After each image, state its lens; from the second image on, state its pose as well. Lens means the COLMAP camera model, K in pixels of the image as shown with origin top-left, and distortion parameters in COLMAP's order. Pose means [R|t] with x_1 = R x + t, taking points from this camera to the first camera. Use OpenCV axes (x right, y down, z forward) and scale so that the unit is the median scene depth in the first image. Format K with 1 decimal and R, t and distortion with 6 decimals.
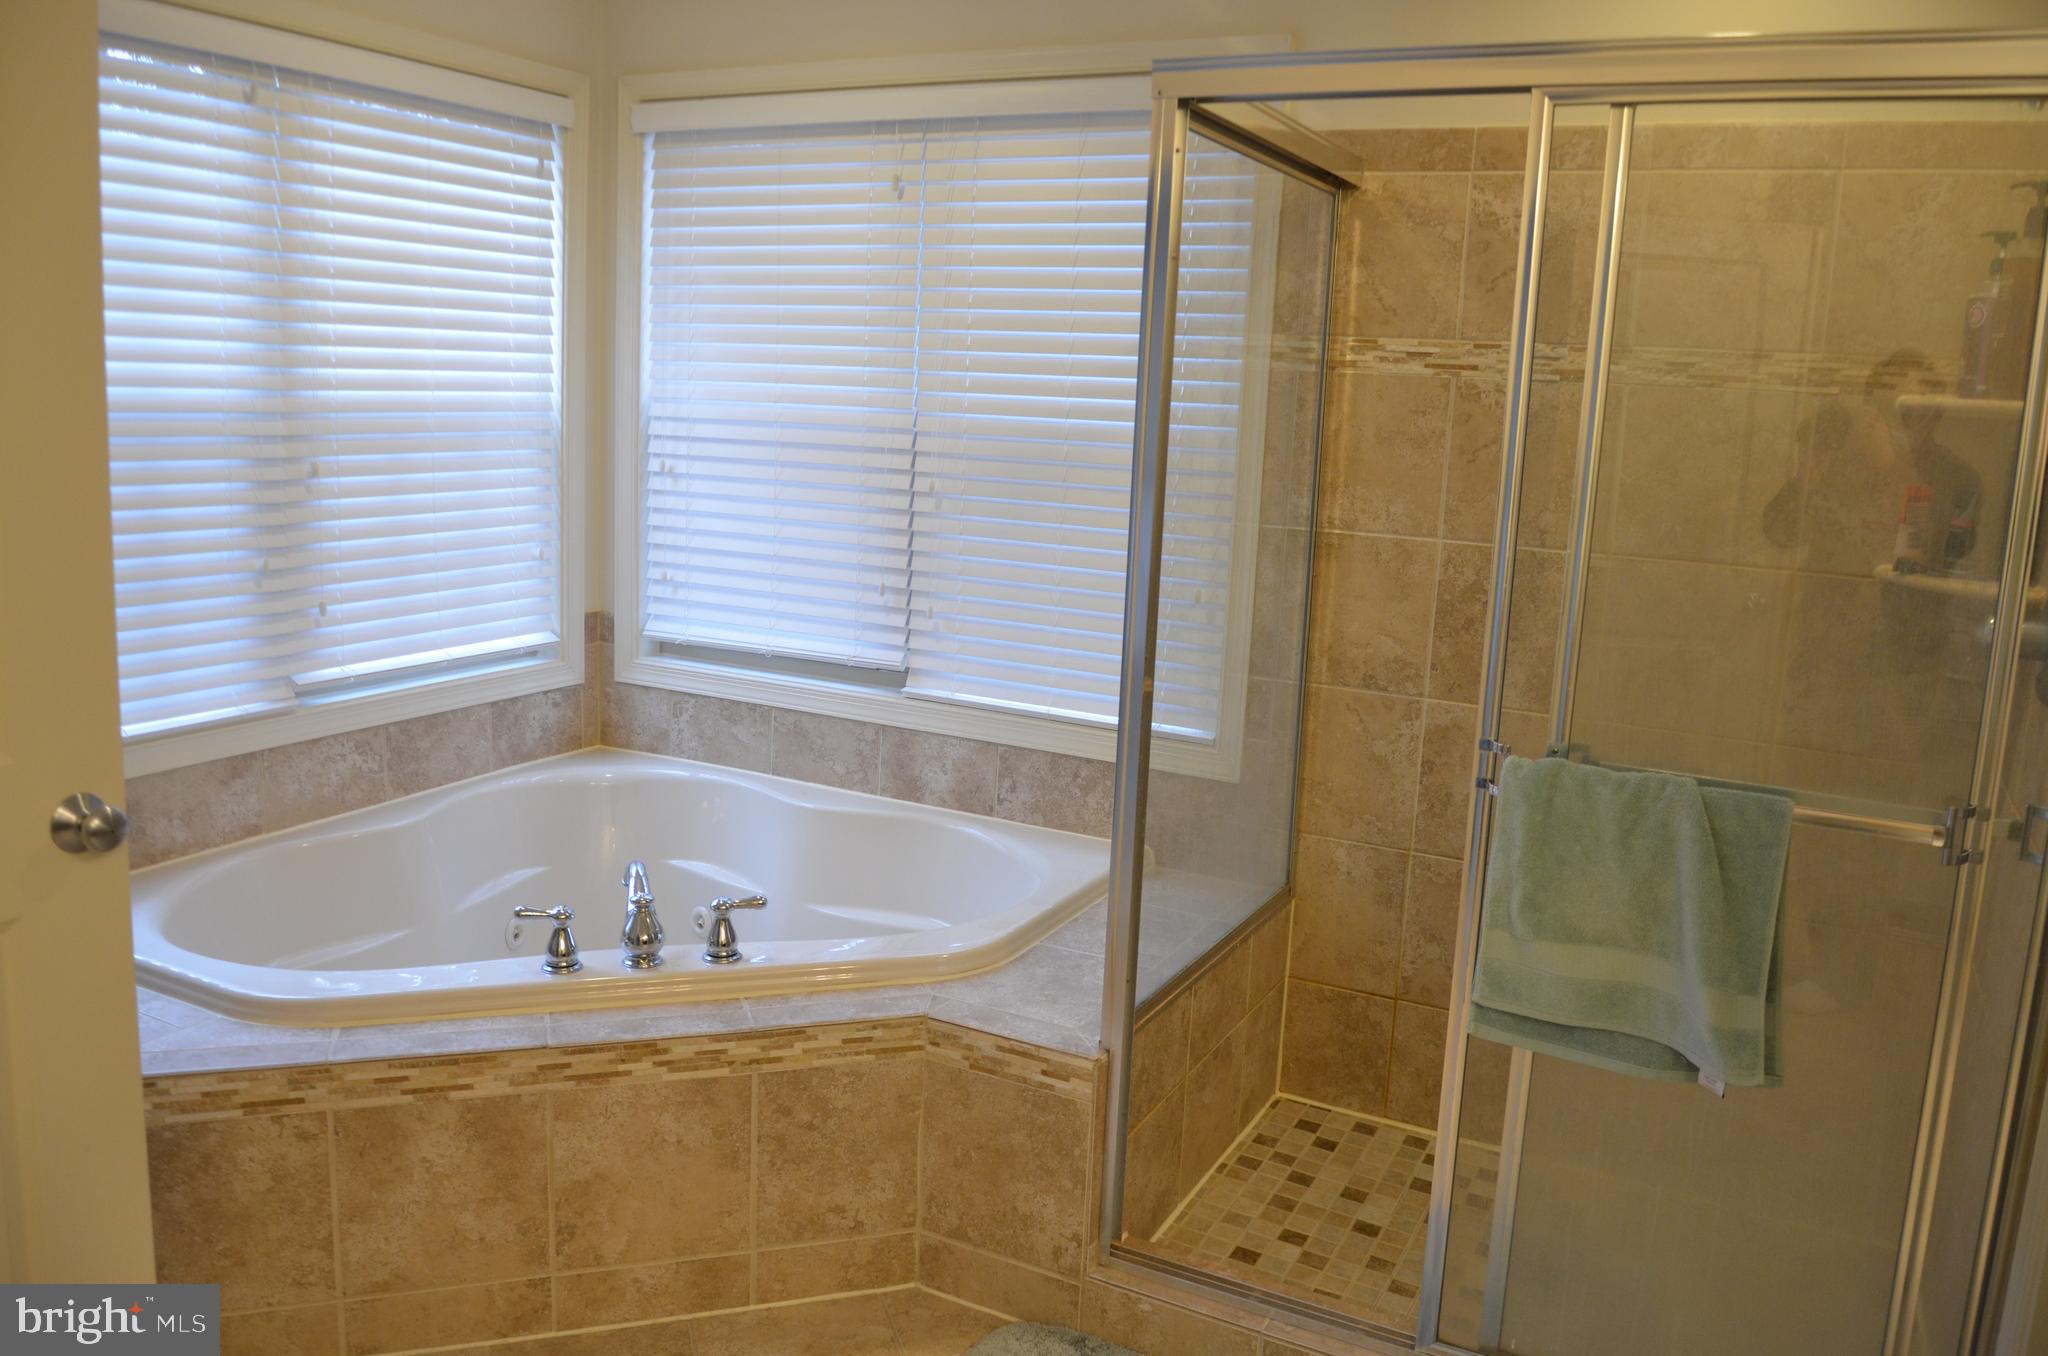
lens RADIAL K [[1536.3, 0, 1026.7], [0, 1536.3, 627.1], [0, 0, 1]] dist [-0.046583, 0.003323]
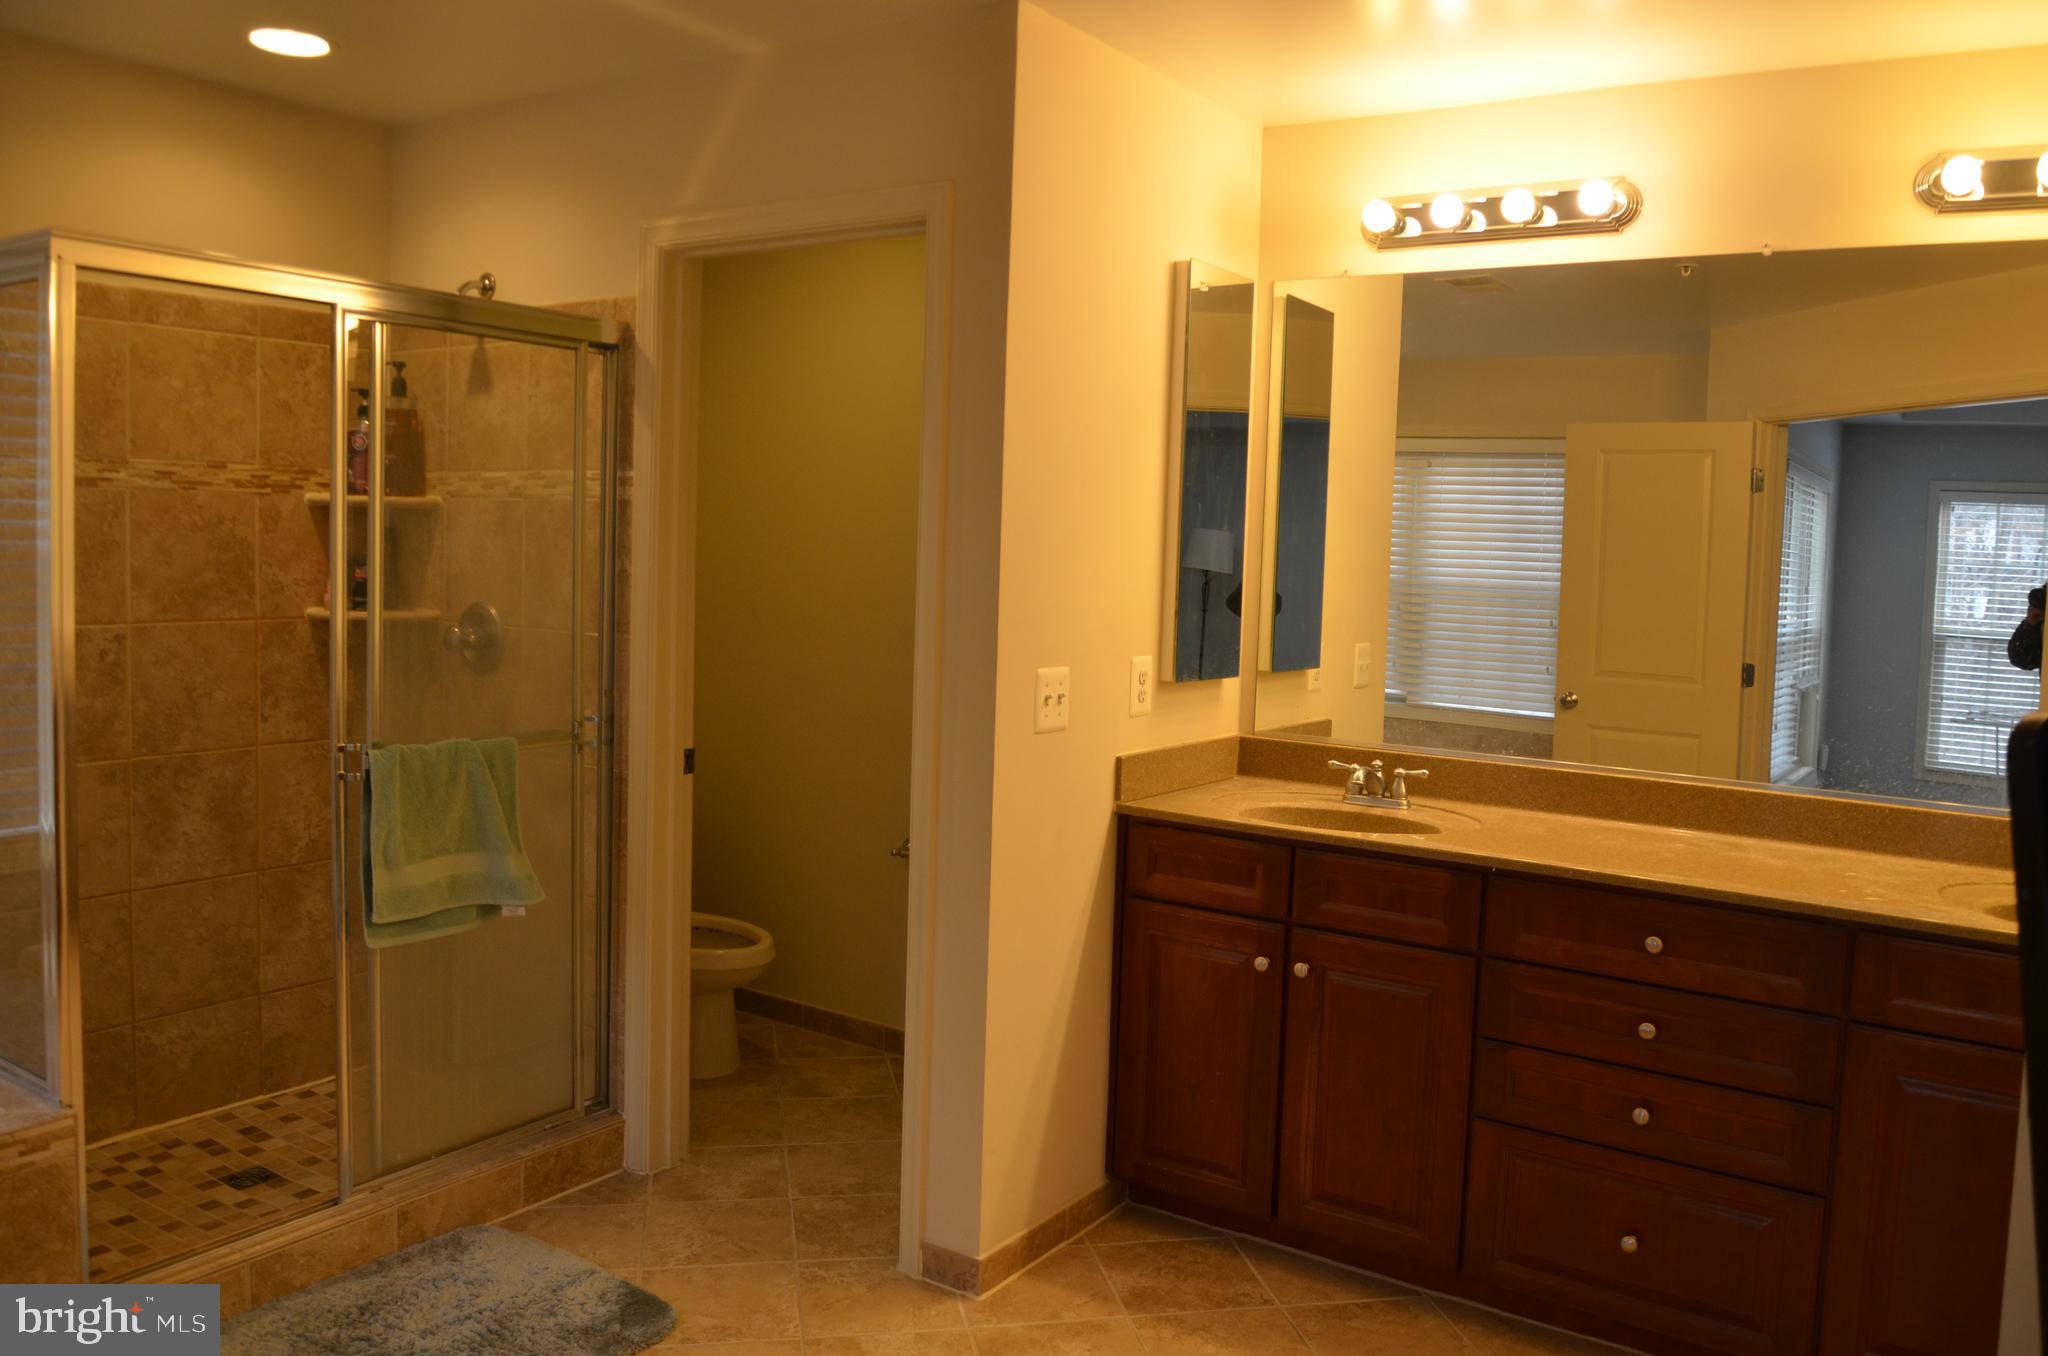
lens RADIAL K [[1573.4, 0, 1025.5], [0, 1573.4, 630.1], [0, 0, 1]] dist [-0.055561, -0.001309]
pose [[0.115437, -0.102505, 0.988012, -0.836004], [0.135478, 0.986991, 0.086570, -0.056772], [-0.984033, 0.123861, 0.127822, 0.130201]]
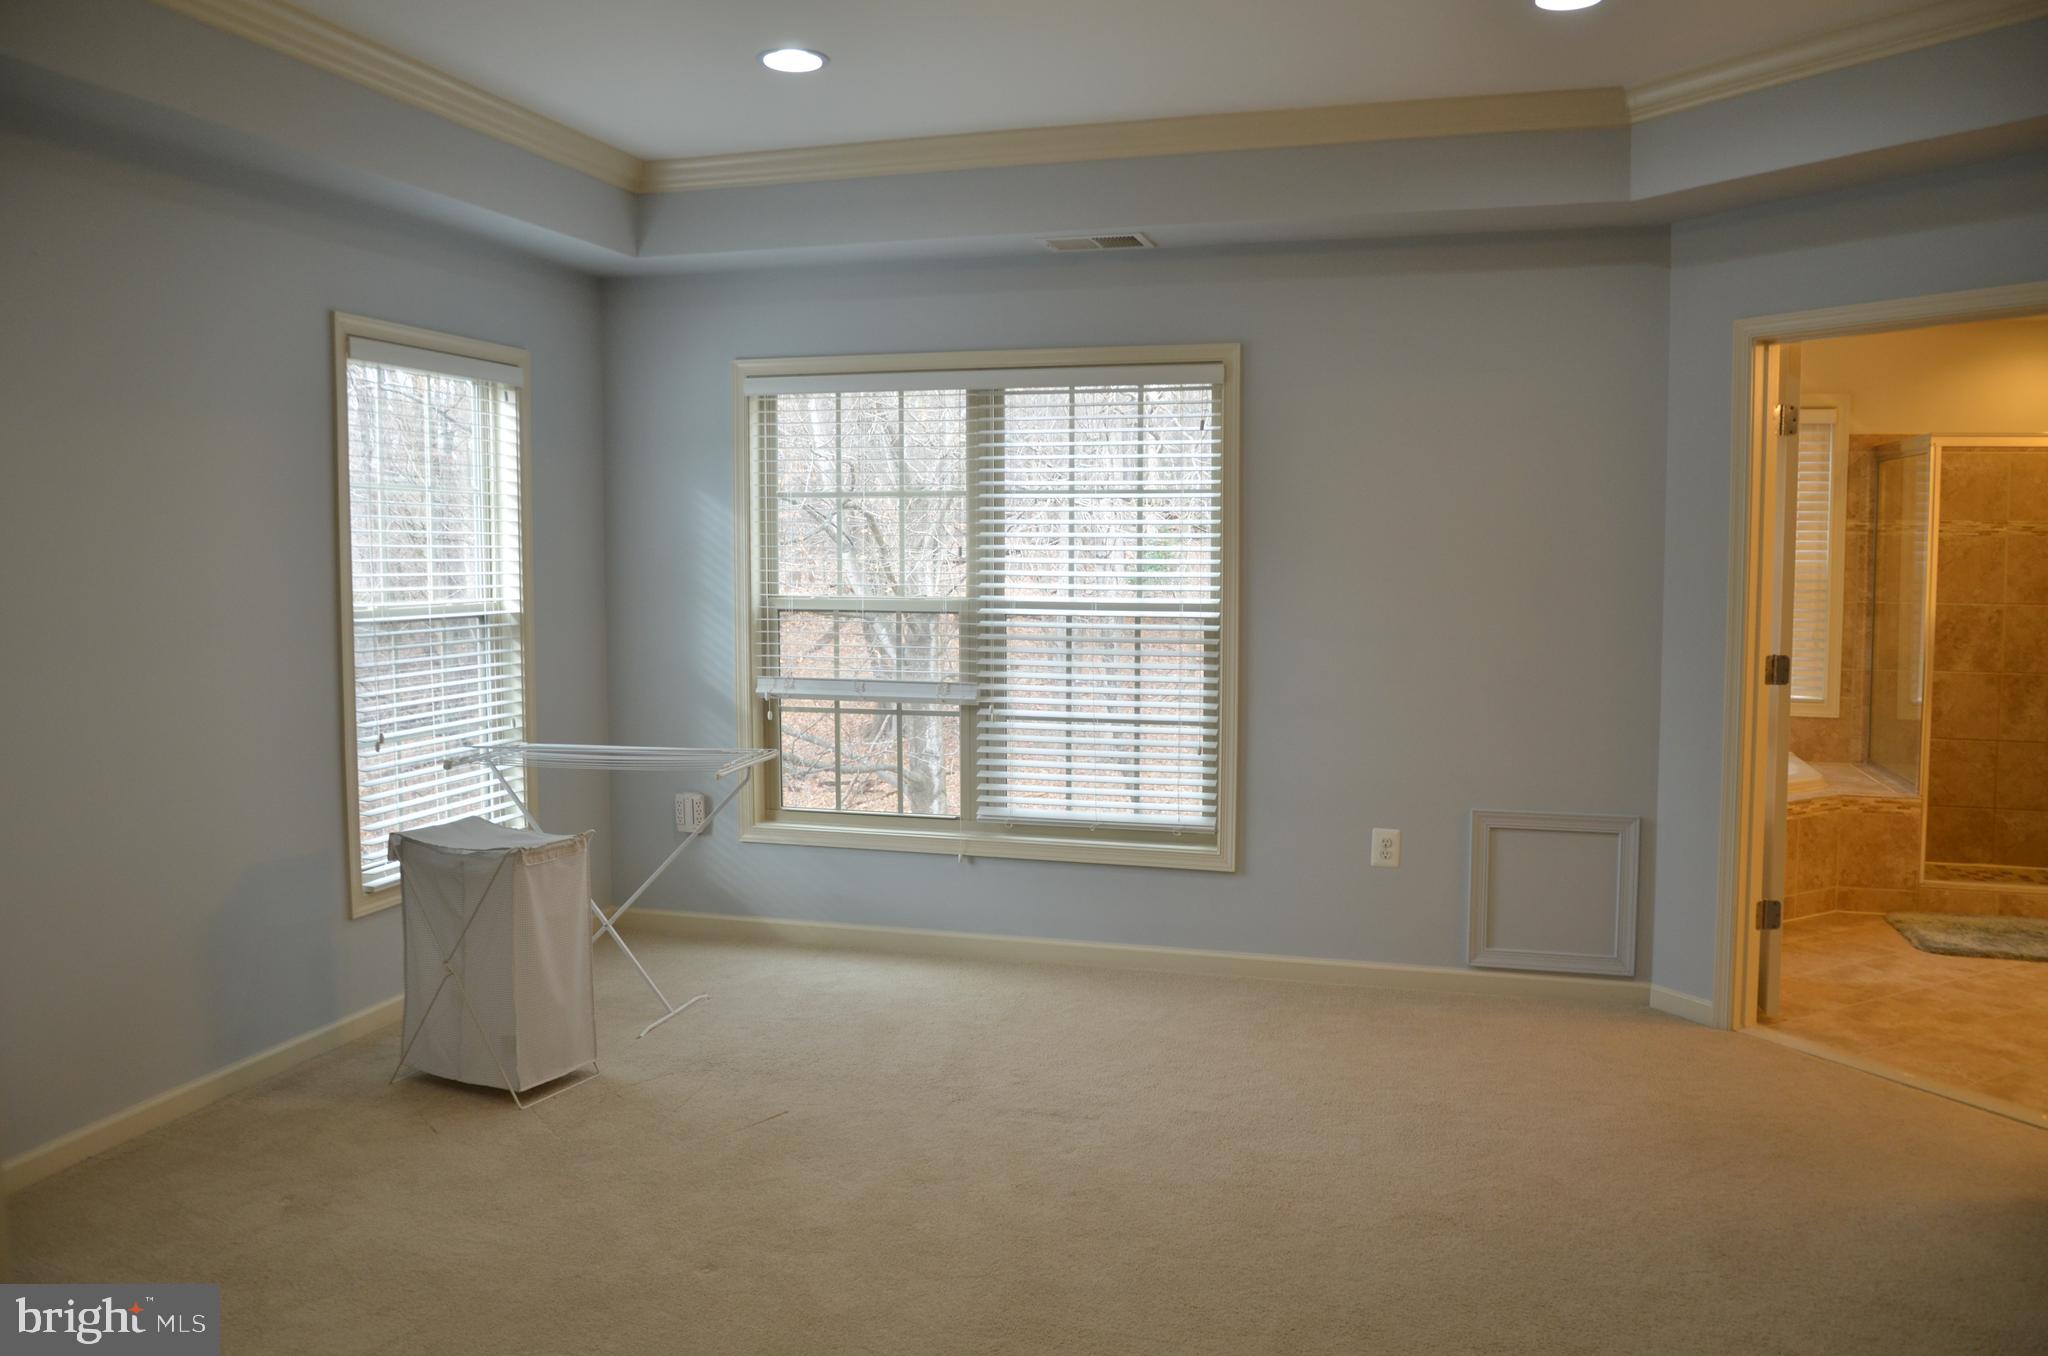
lens RADIAL K [[1498.0, 0, 1023.2], [0, 1498.0, 627.2], [0, 0, 1]] dist [-0.037285, -0.002298]
pose [[0.979871, -0.049611, 0.193371, -1.757233], [0.068198, 0.993543, -0.090676, 0.104169], [-0.187624, 0.102038, 0.976926, -1.101055]]
